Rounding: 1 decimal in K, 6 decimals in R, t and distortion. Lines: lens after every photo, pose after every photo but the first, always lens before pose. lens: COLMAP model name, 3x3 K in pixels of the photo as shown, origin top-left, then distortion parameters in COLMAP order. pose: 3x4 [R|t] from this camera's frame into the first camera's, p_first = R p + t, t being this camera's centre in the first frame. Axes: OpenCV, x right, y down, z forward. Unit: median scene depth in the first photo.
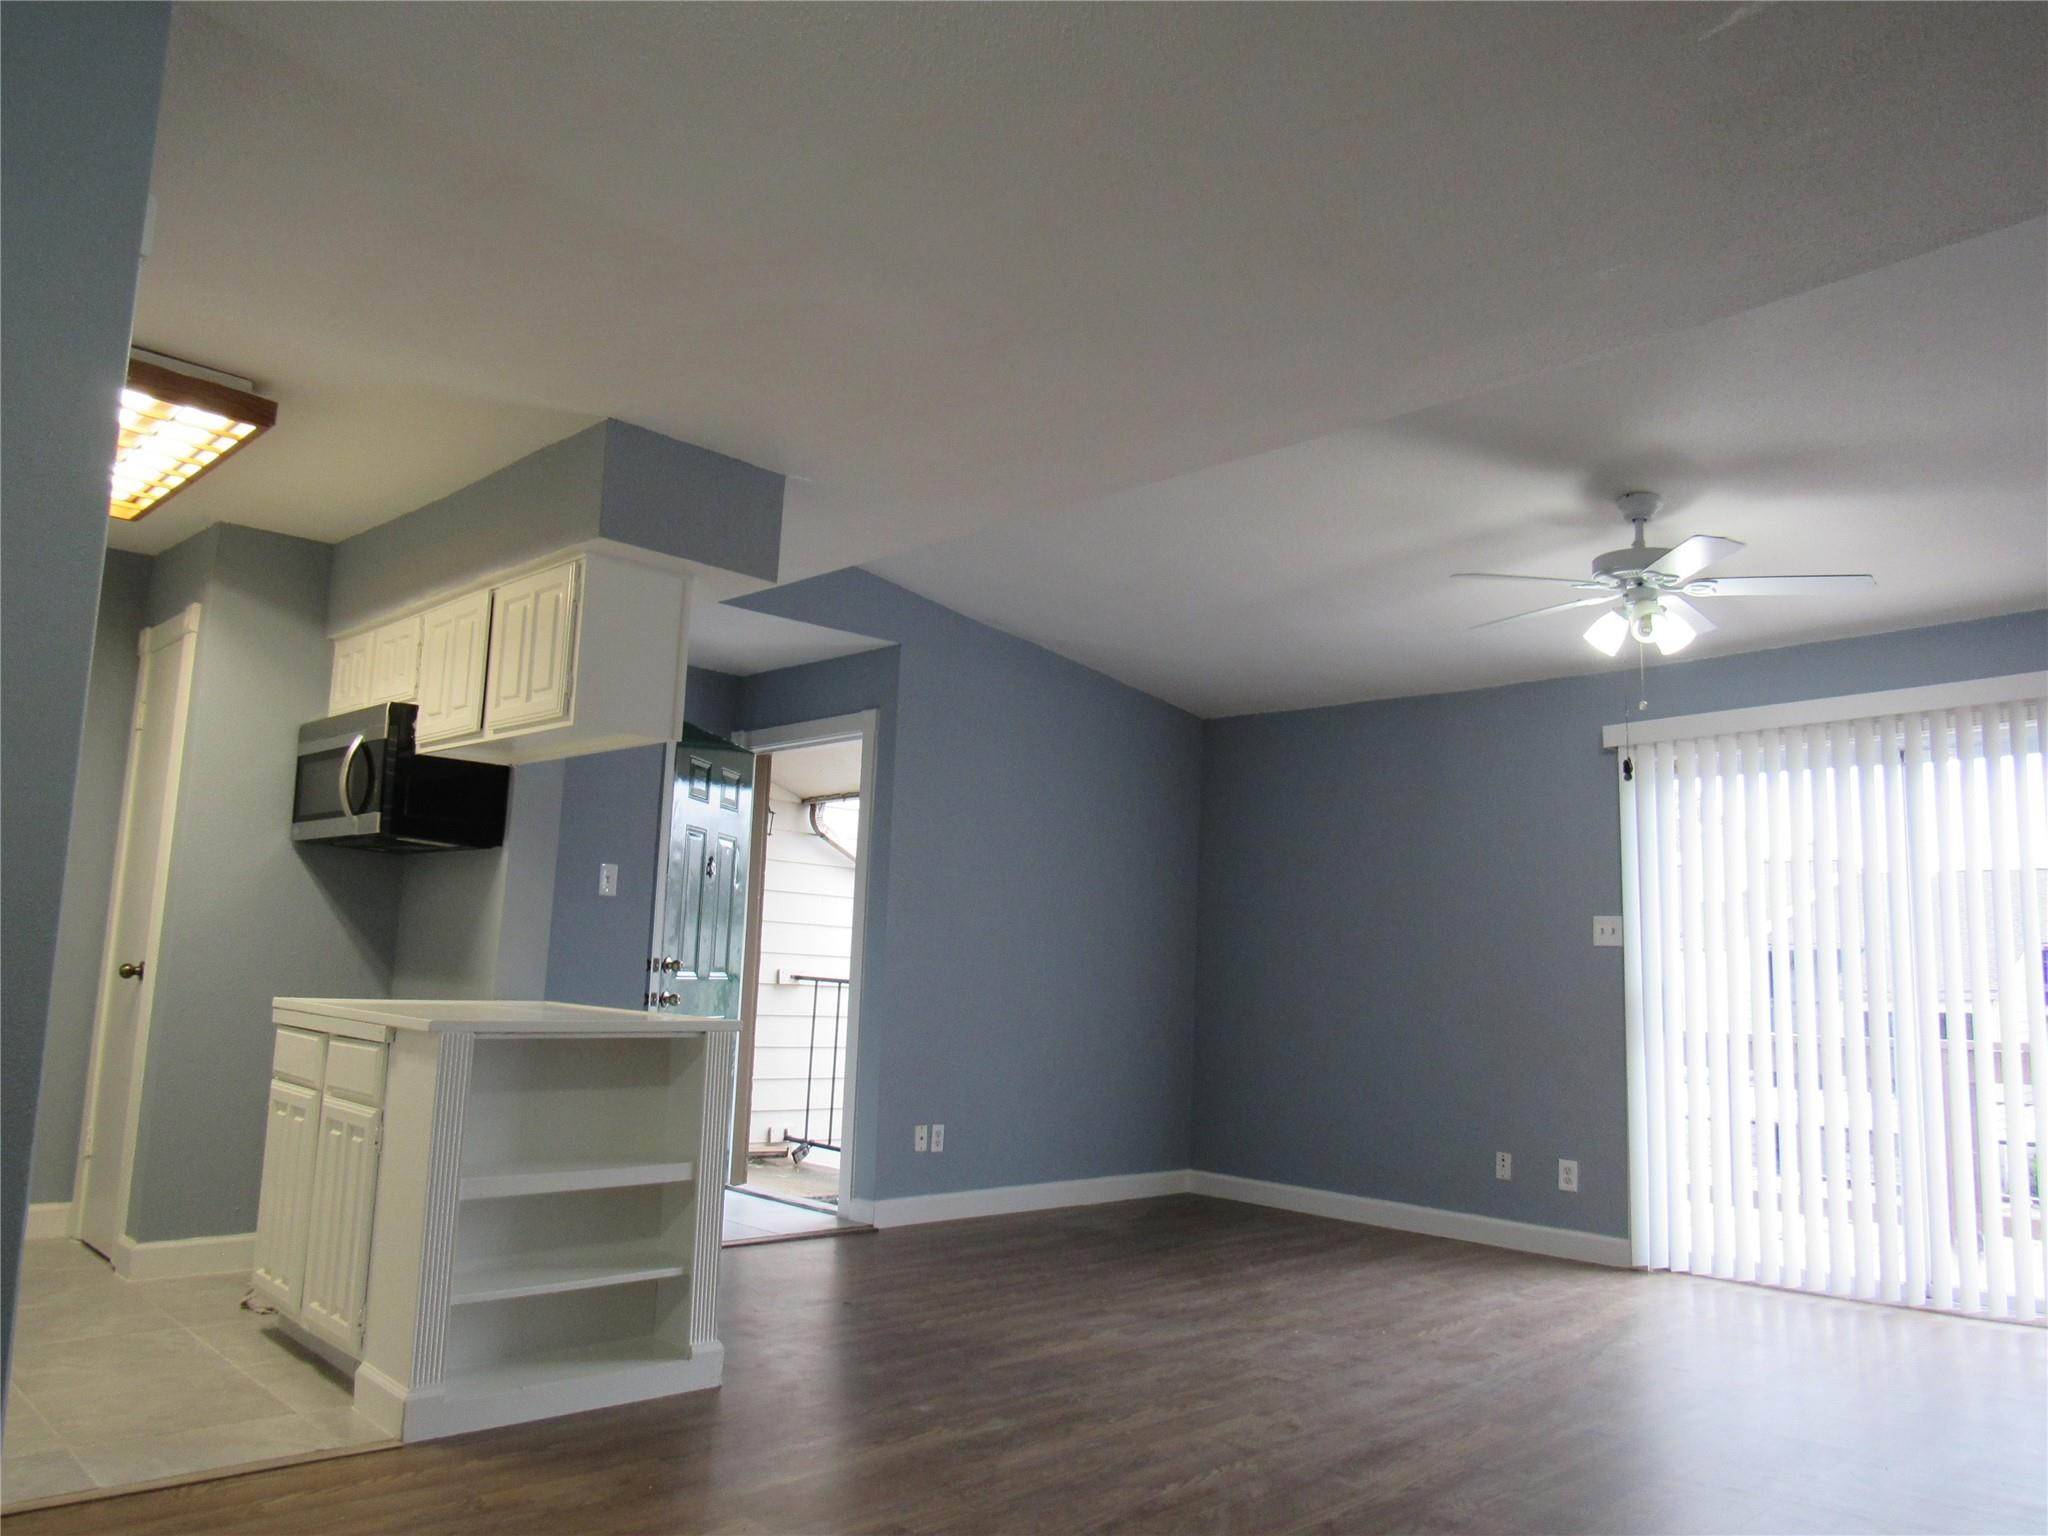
lens RADIAL K [[1456.6, 0, 1025.9], [0, 1456.6, 773.5], [0, 0, 1]] dist [-0.025927, -0.002402]
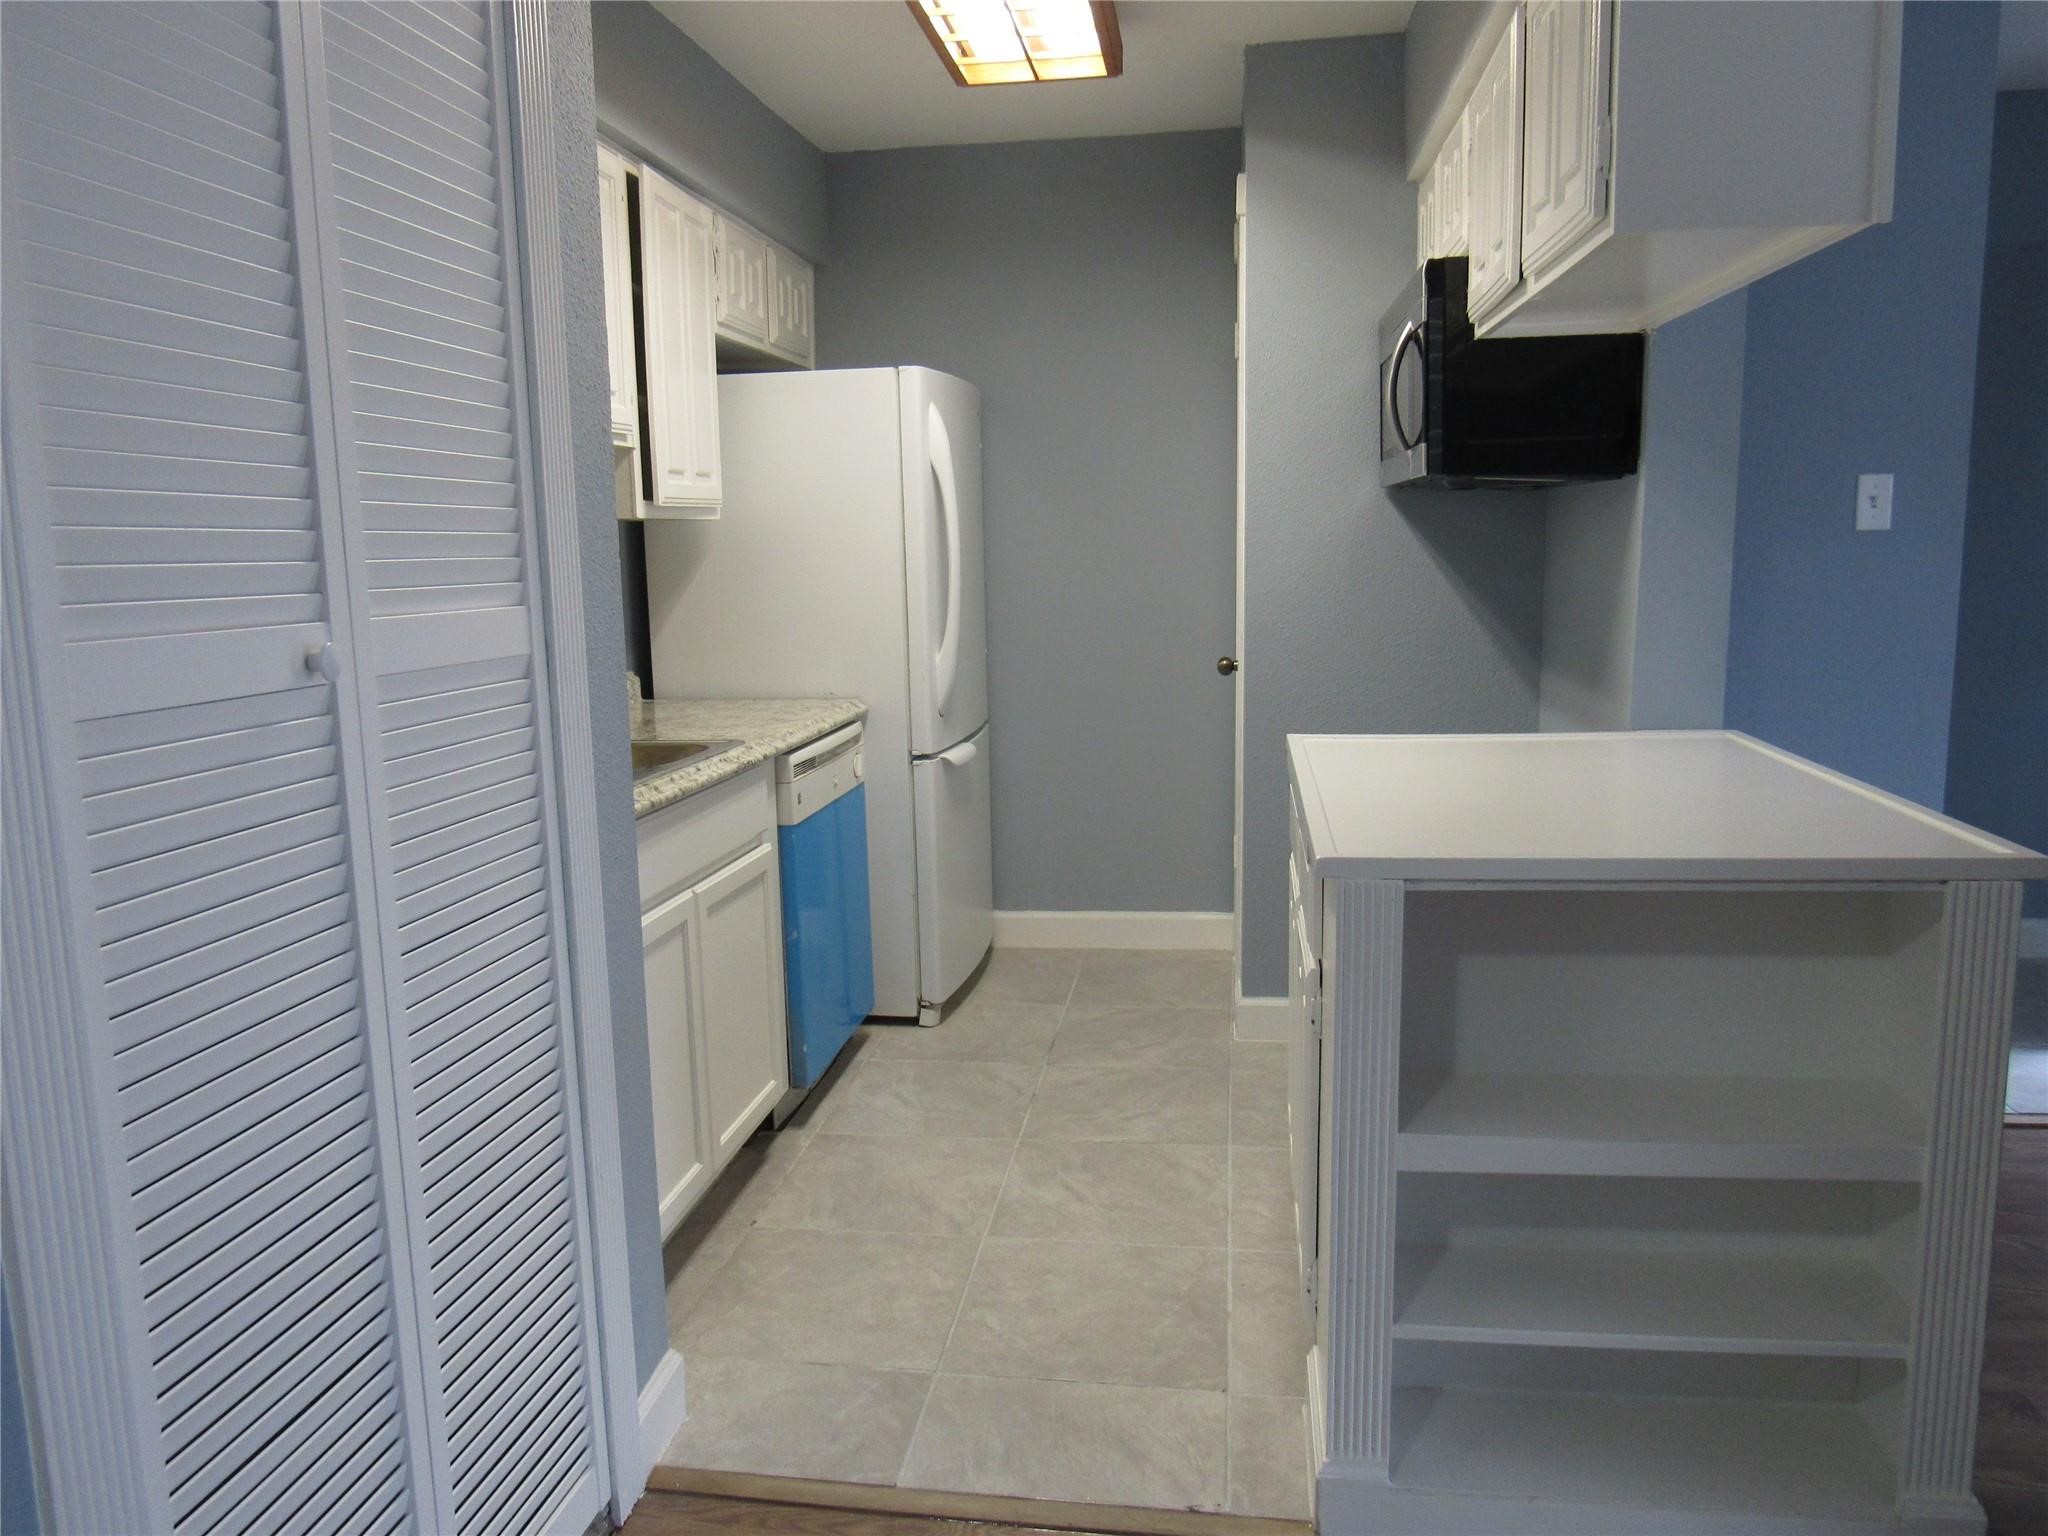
lens RADIAL K [[1456.6, 0, 1025.9], [0, 1456.6, 773.5], [0, 0, 1]] dist [-0.025927, -0.002402]
pose [[0.603873, 0.074585, -0.793583, -0.032456], [0.152591, 0.966381, 0.206939, 0.007929], [0.782338, -0.246058, 0.572191, 0.423413]]
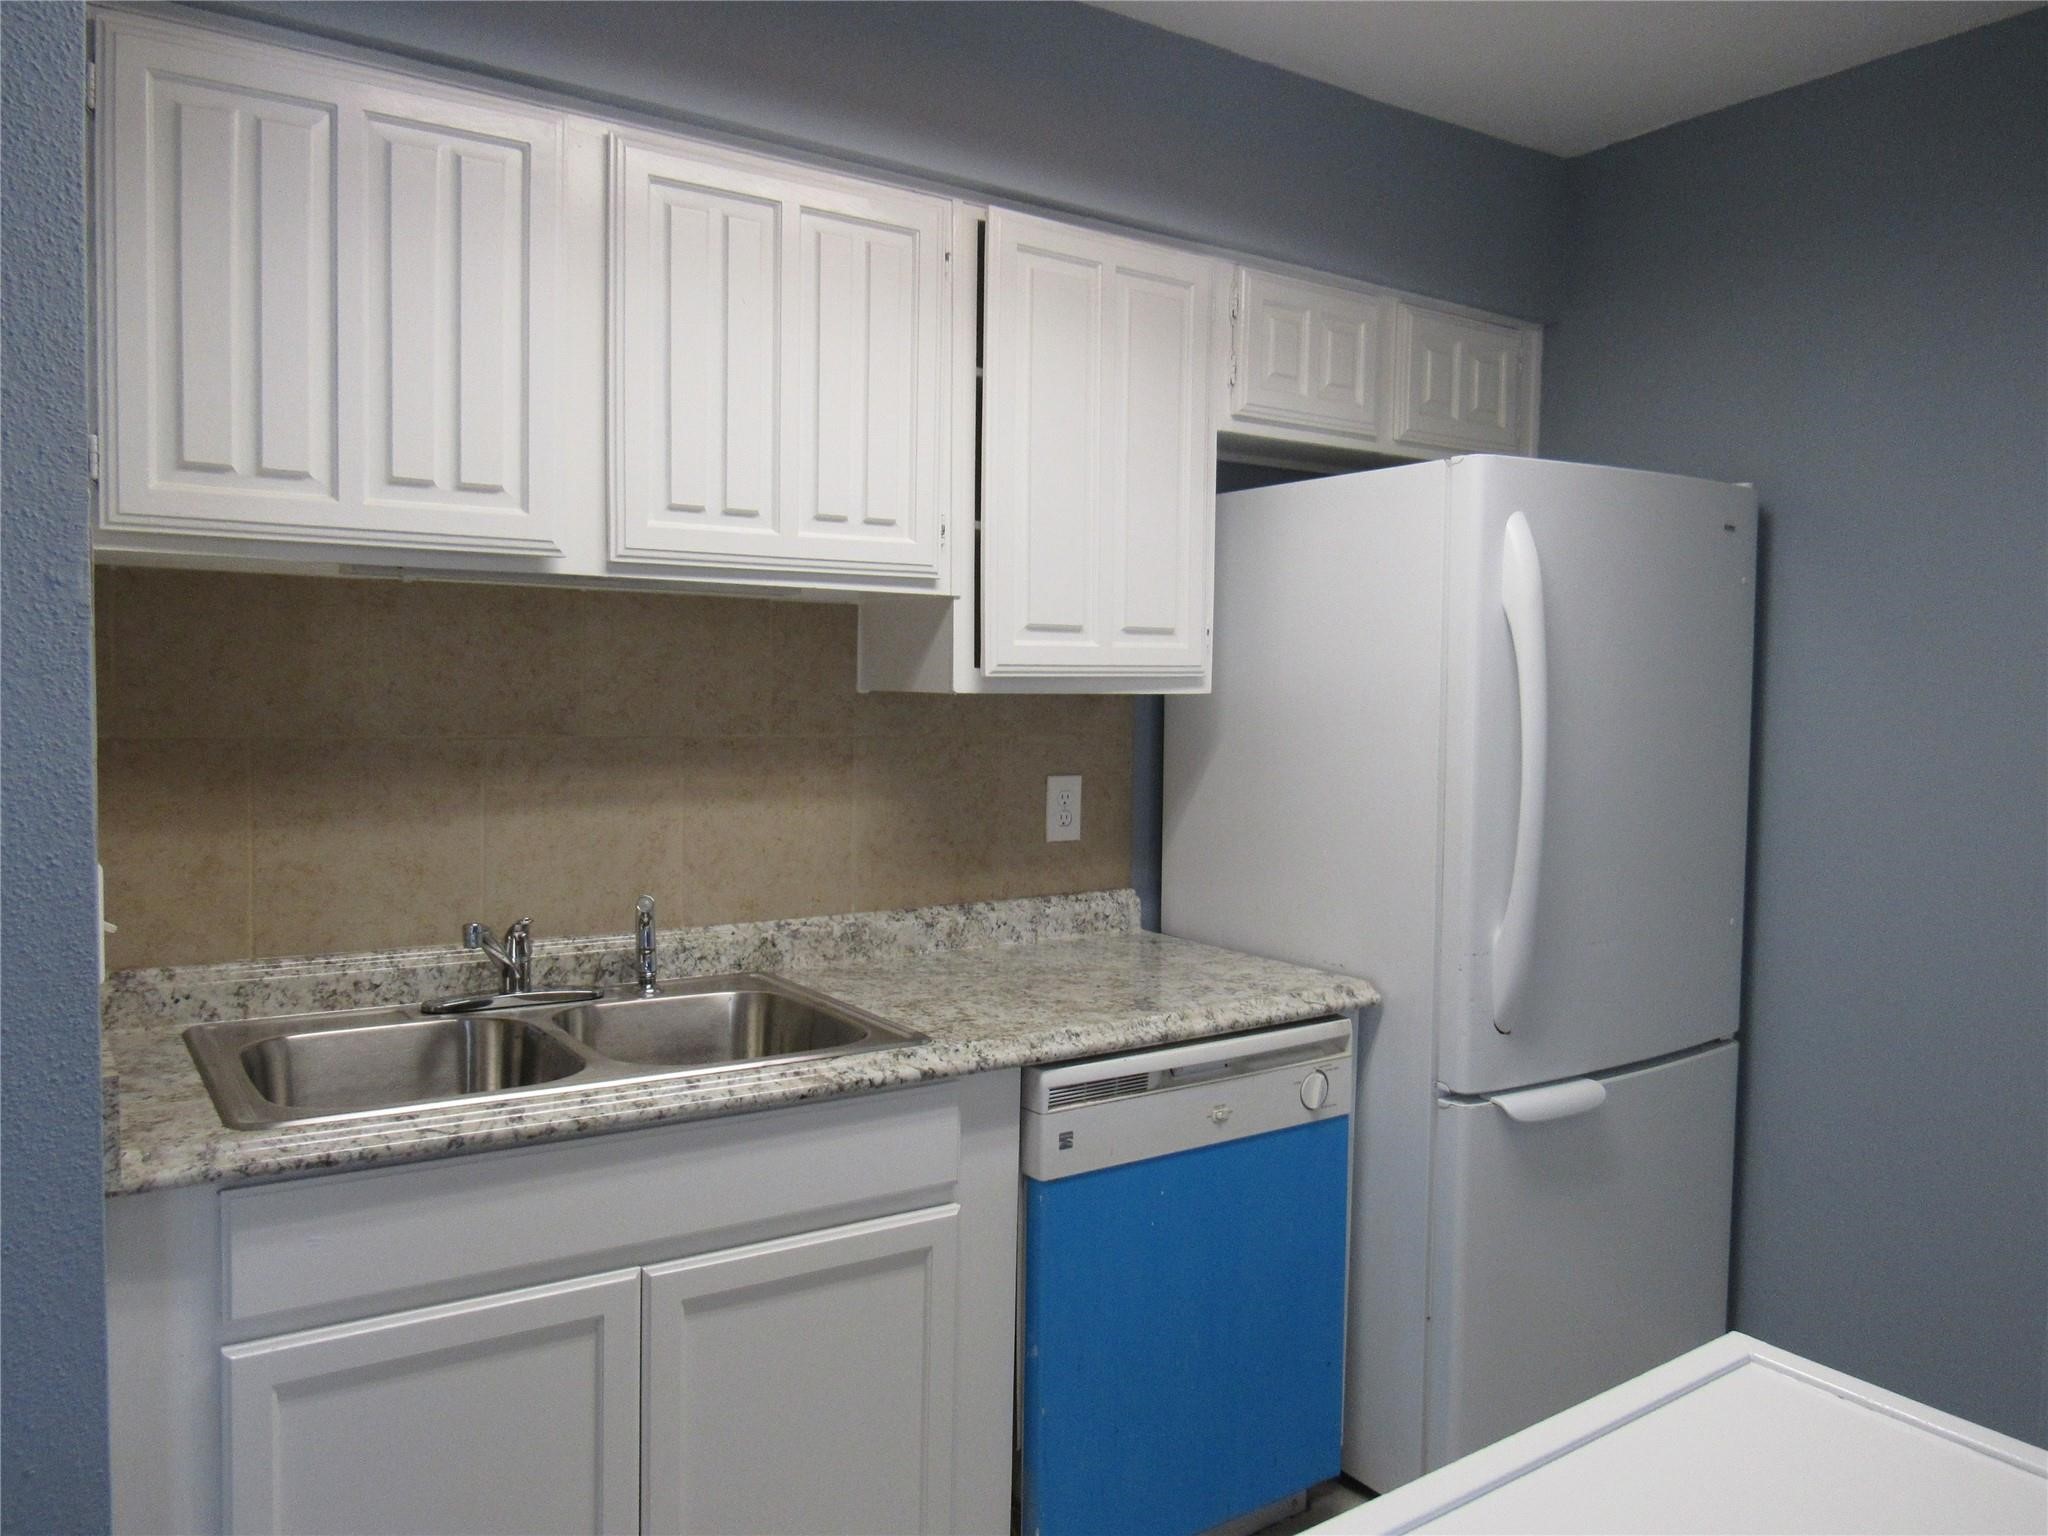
lens RADIAL K [[1456.6, 0, 1025.9], [0, 1456.6, 773.5], [0, 0, 1]] dist [-0.025927, -0.002402]
pose [[-0.170135, 0.014532, -0.985314, -0.210172], [0.115716, 0.993268, -0.005332, 0.037080], [0.978603, -0.114923, -0.170671, 0.794022]]
